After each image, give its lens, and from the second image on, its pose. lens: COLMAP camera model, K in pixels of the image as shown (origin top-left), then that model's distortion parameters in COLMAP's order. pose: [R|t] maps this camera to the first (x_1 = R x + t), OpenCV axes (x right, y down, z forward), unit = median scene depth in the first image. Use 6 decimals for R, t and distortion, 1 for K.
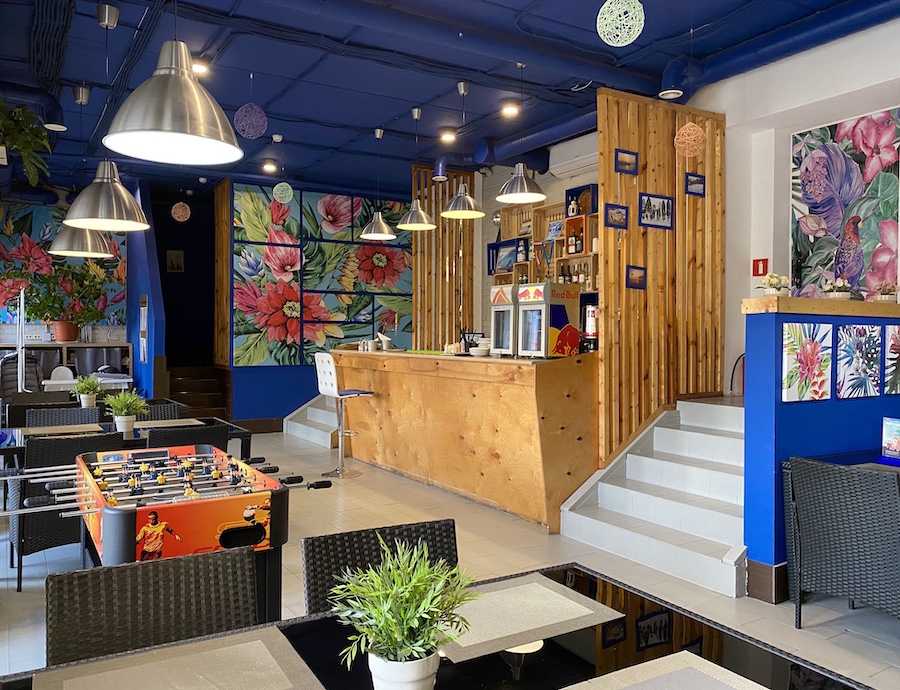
lens RADIAL K [[714.3, 0, 450.0], [0, 714.3, 345.0], [0, 0, 1]] dist [0.000421, 0.000221]
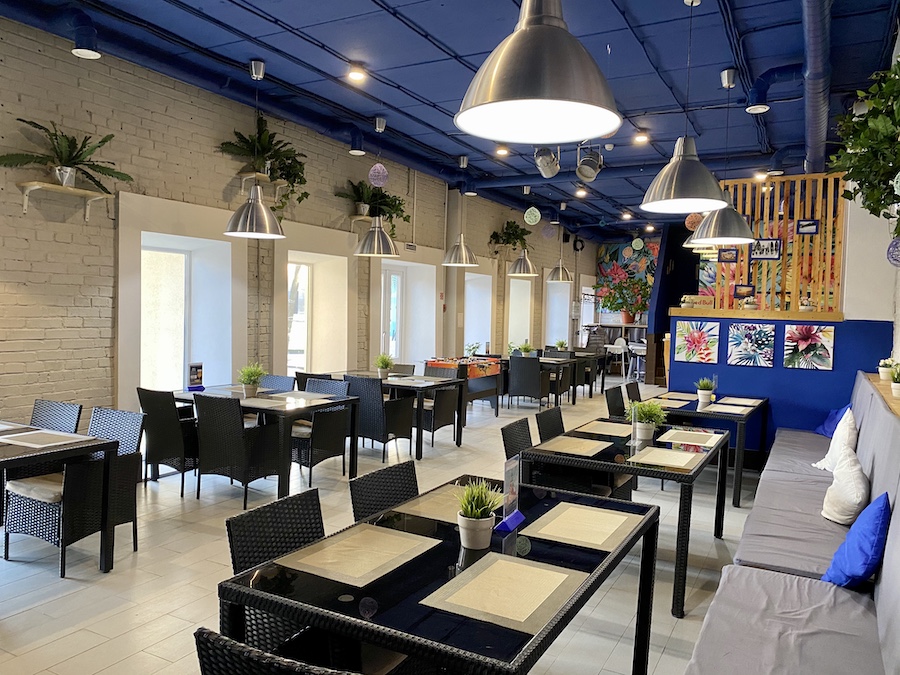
lens RADIAL K [[688.8, 0, 450.0], [0, 688.8, 337.5], [0, 0, 1]] dist [0.000377, -0.000050]
pose [[0.507207, 0.045992, -0.860596, 1.646911], [-0.037129, 0.998814, 0.031496, -0.020394], [0.861024, 0.015978, 0.508313, -0.475578]]
